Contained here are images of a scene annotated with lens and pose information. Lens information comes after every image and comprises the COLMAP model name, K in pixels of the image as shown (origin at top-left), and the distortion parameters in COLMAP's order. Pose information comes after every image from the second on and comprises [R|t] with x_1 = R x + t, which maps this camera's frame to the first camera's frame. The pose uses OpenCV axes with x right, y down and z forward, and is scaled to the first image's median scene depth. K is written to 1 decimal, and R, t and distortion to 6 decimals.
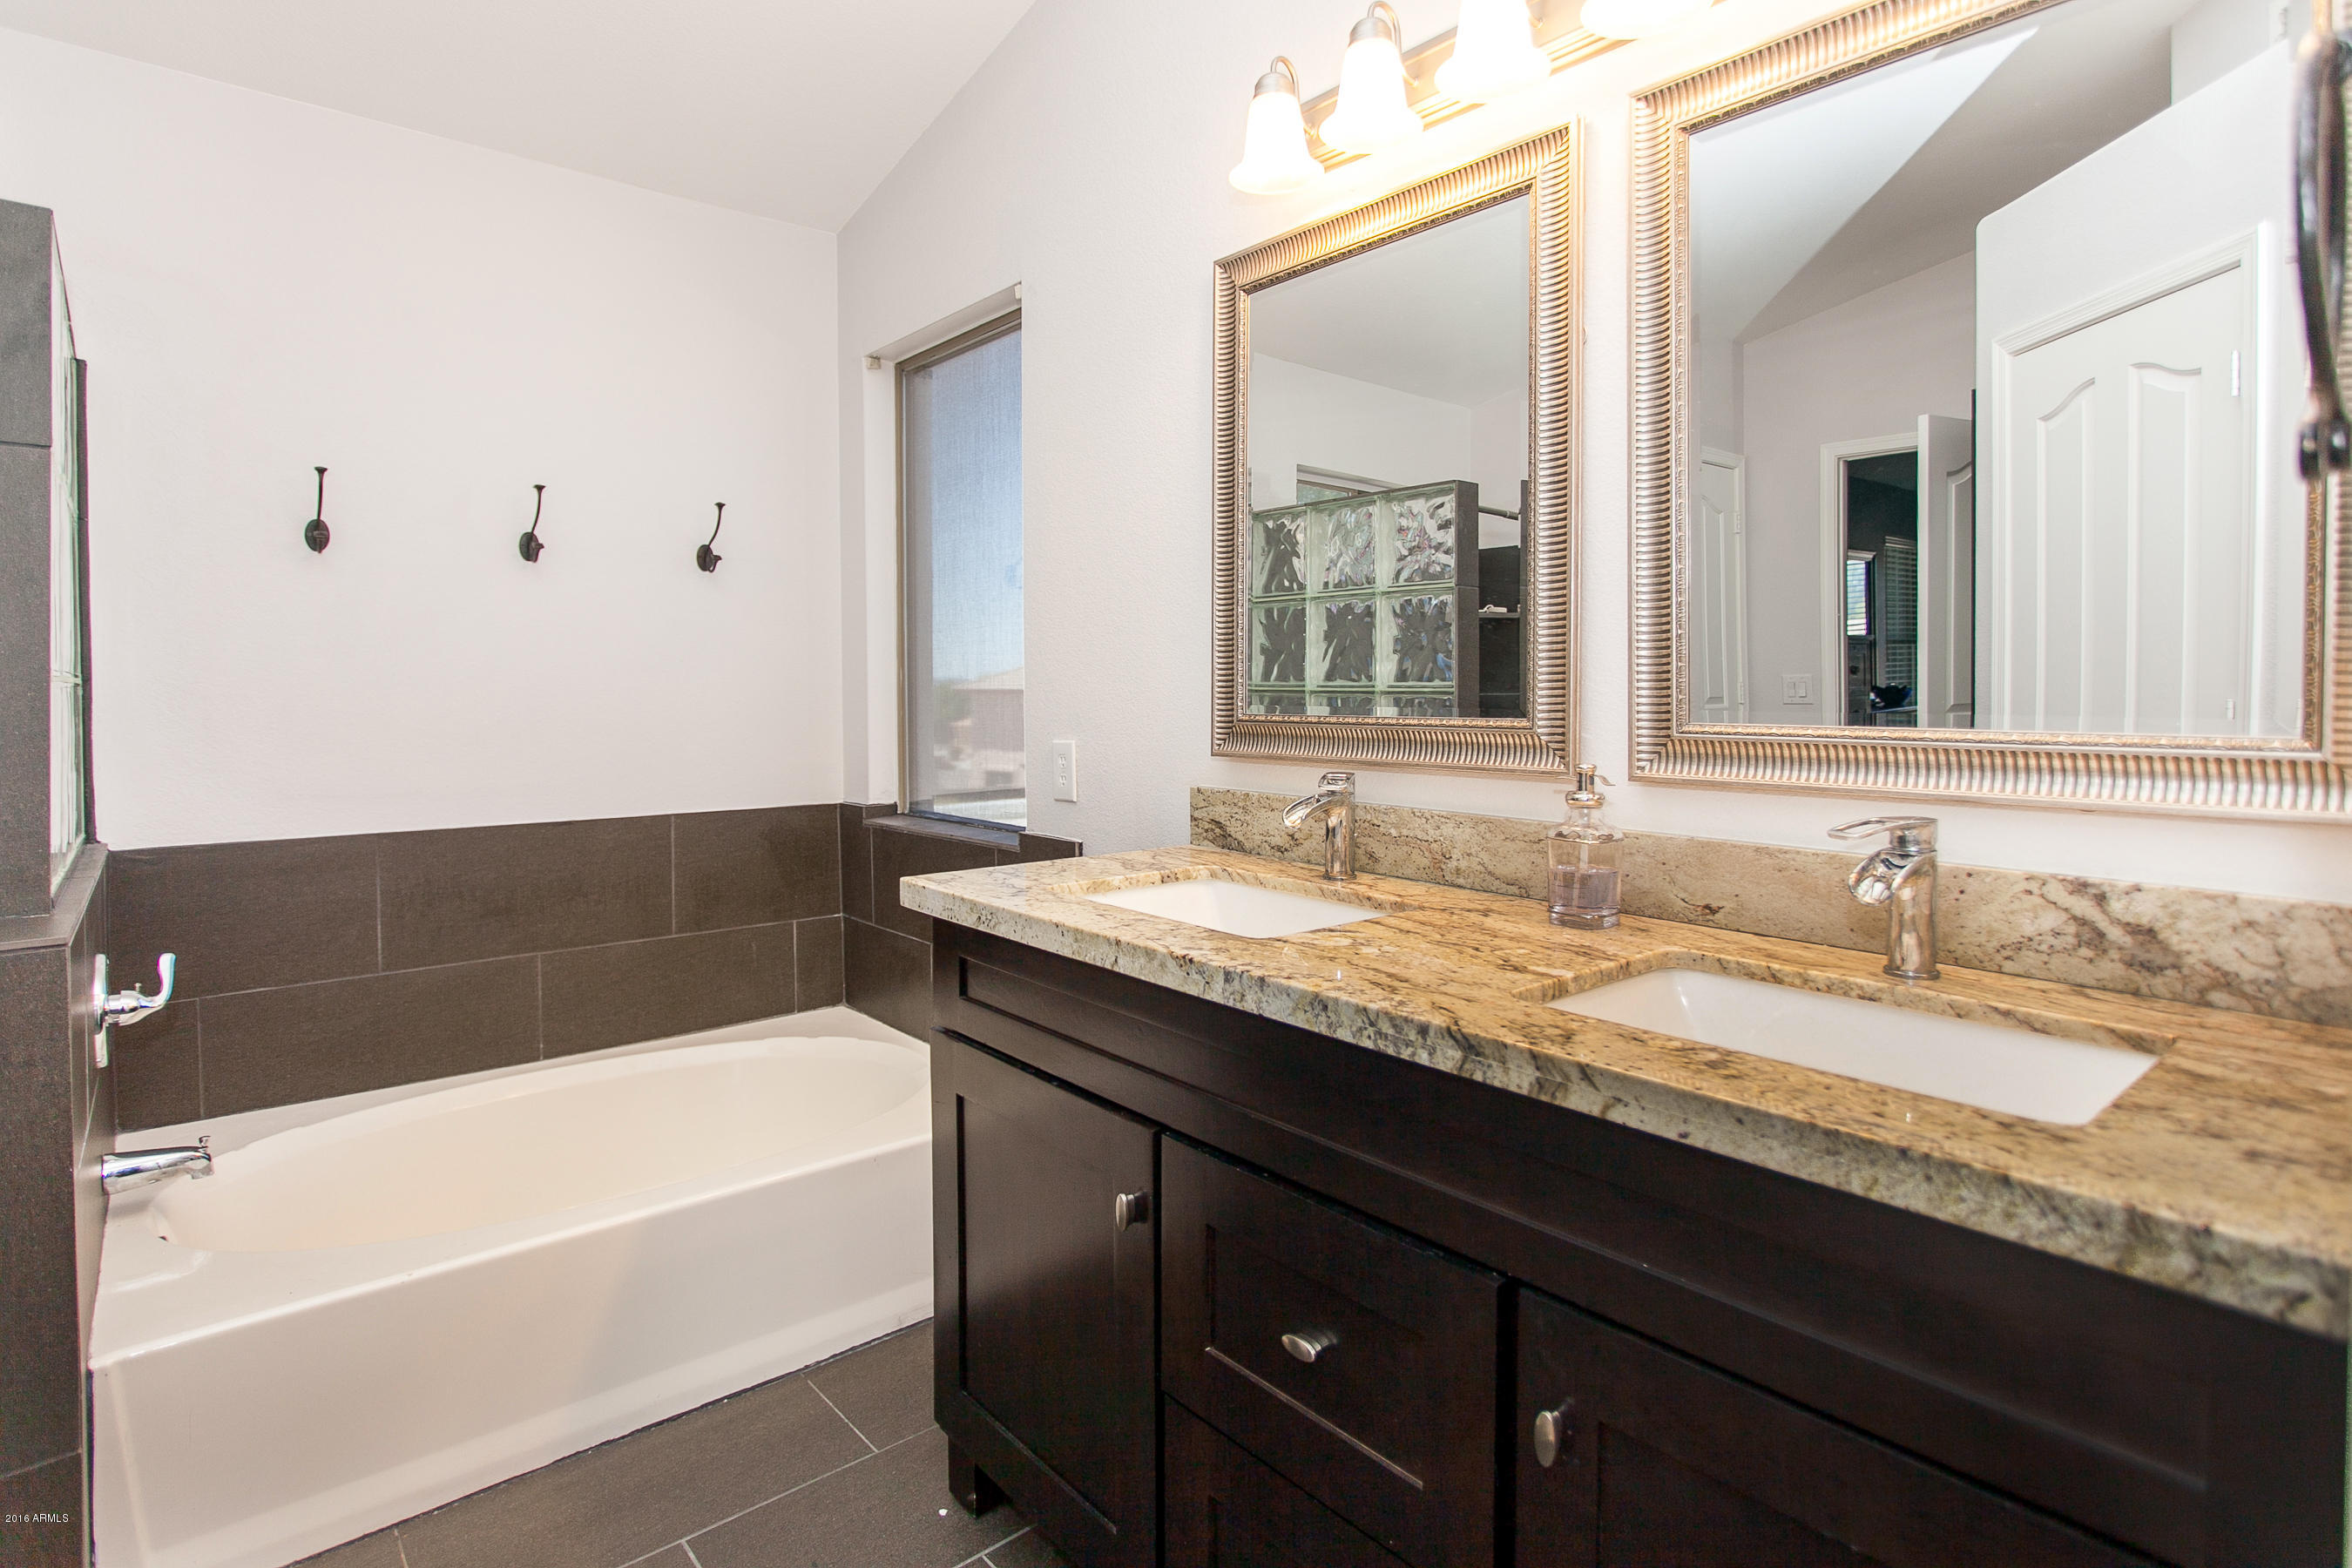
lens RADIAL K [[1174.1, 0, 1176.7], [0, 1174.1, 754.8], [0, 0, 1]] dist [-0.008174, 0.000728]
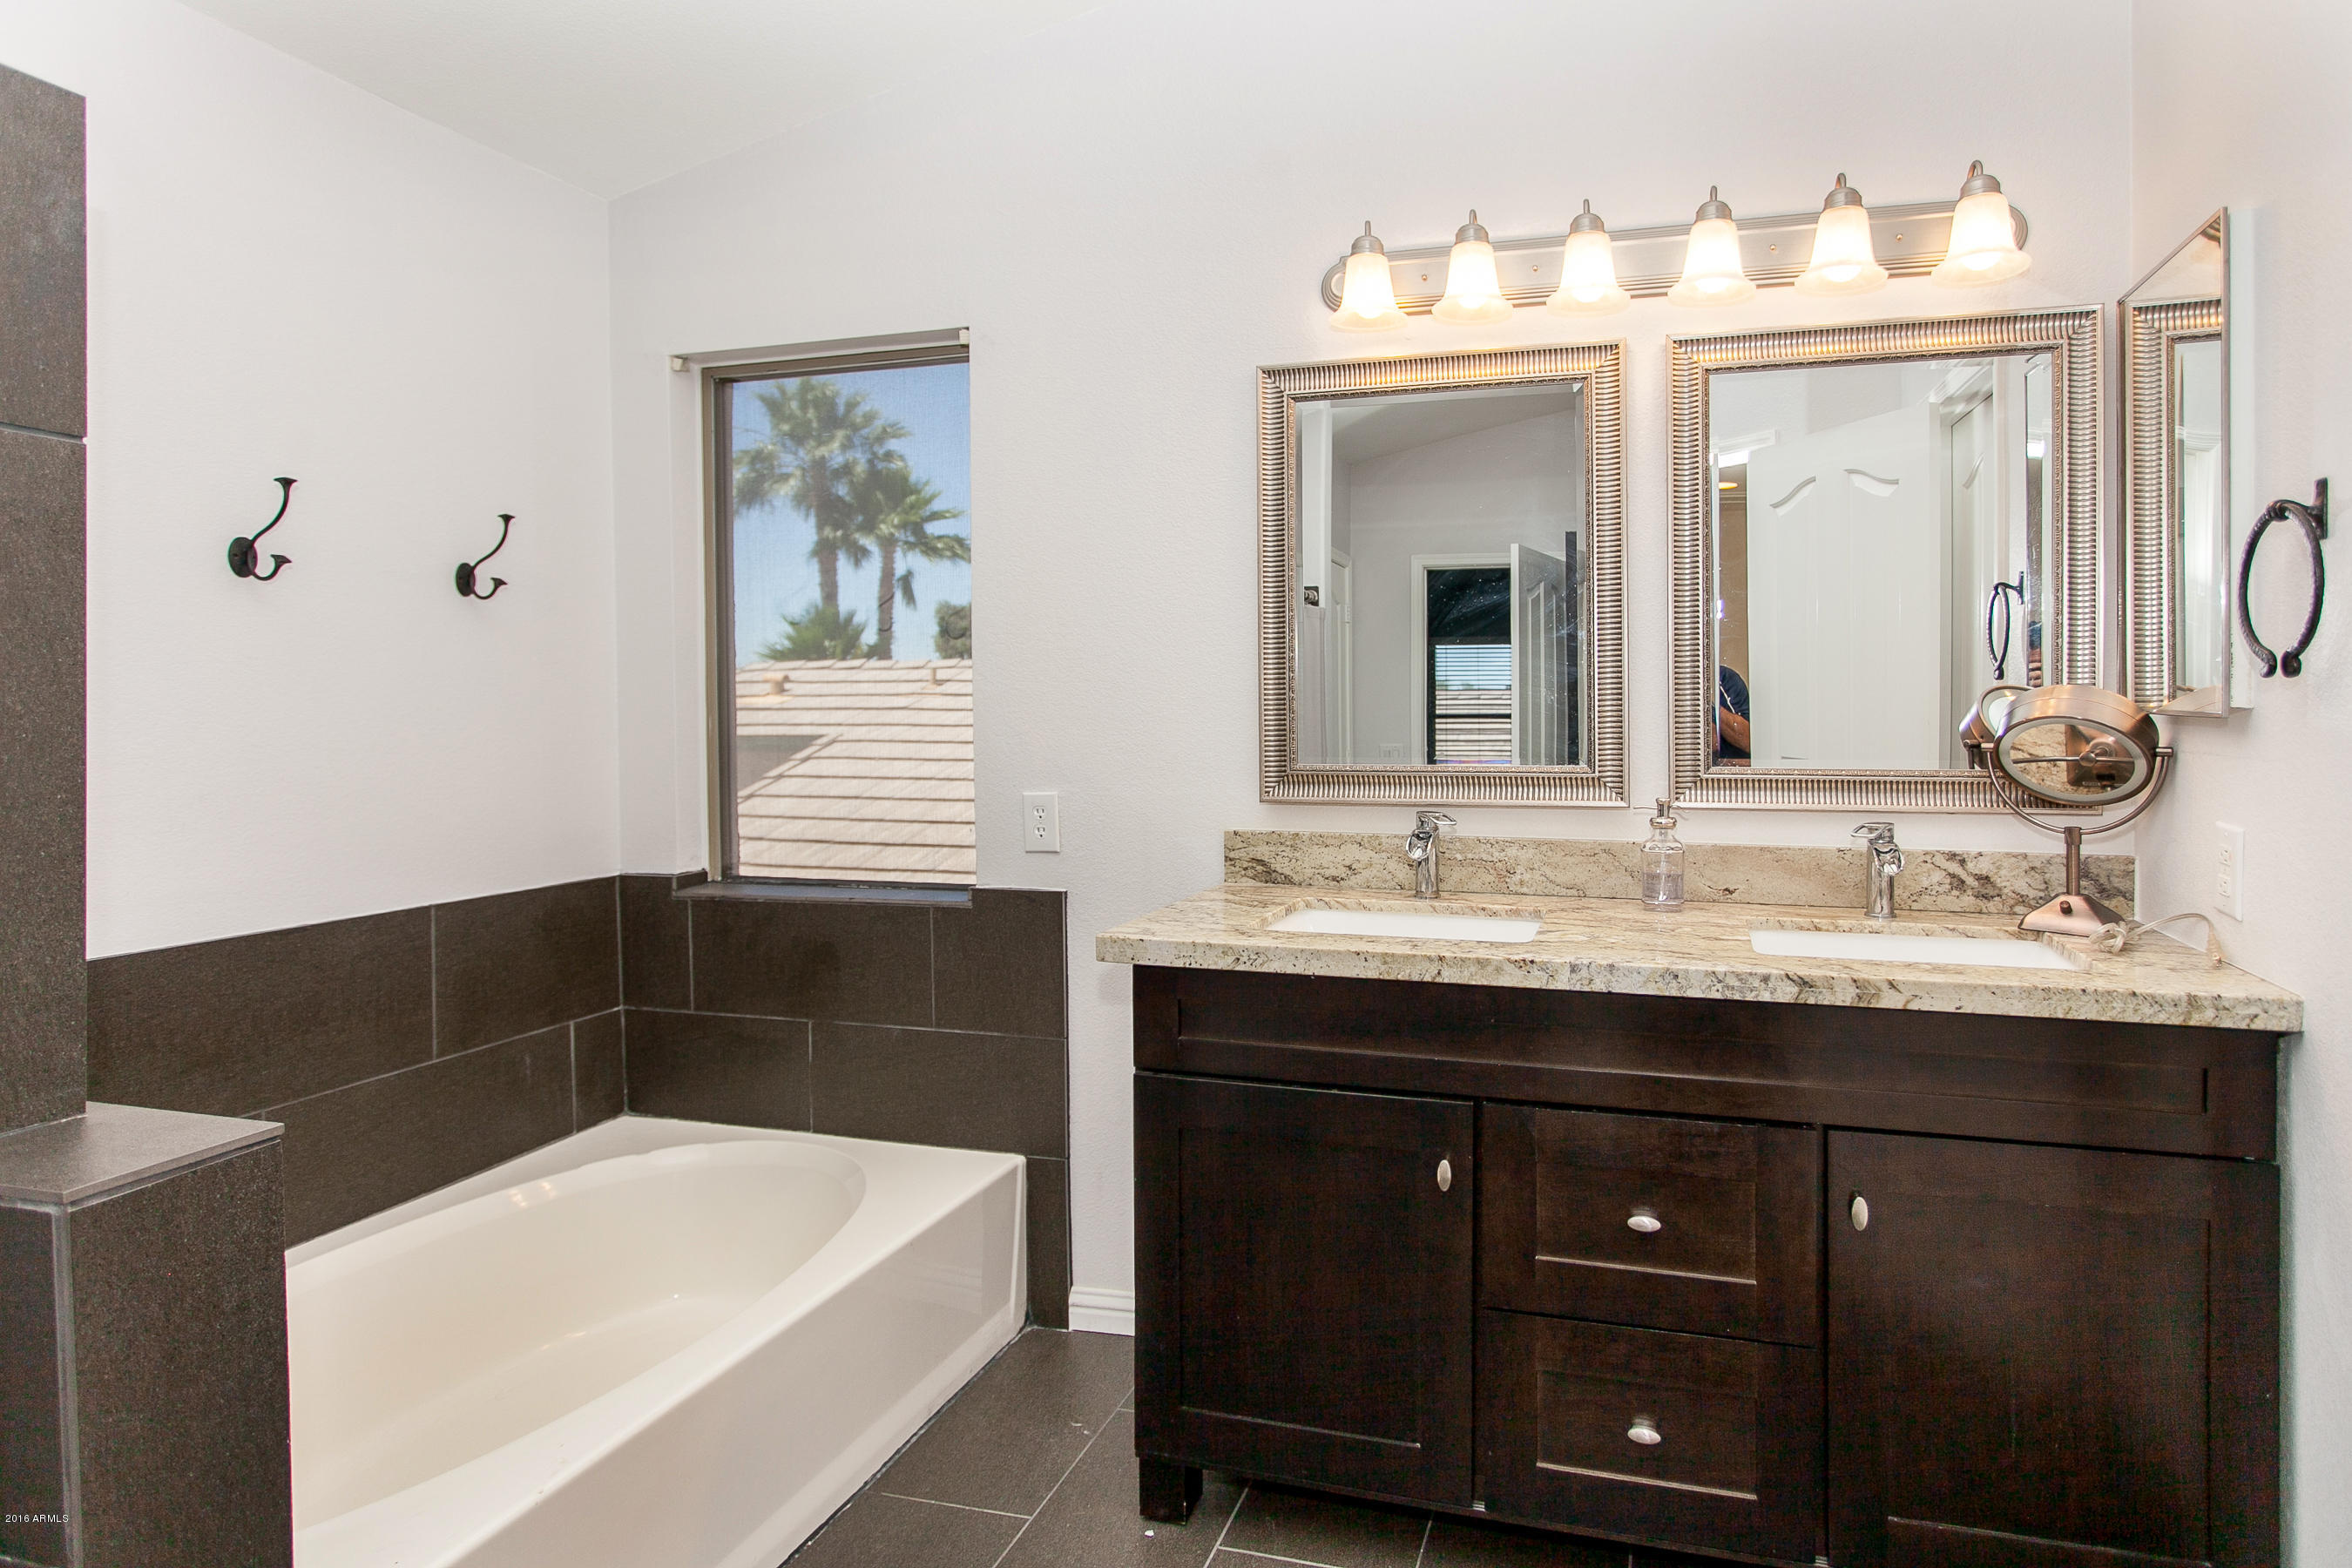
lens RADIAL K [[1296.1, 0, 1182.7], [0, 1296.1, 768.3], [0, 0, 1]] dist [-0.001368, -0.000327]
pose [[0.832497, -0.033022, 0.553045, -0.929461], [0.035576, 0.999348, 0.006118, -0.054013], [-0.552887, 0.014582, 0.833129, 0.001188]]
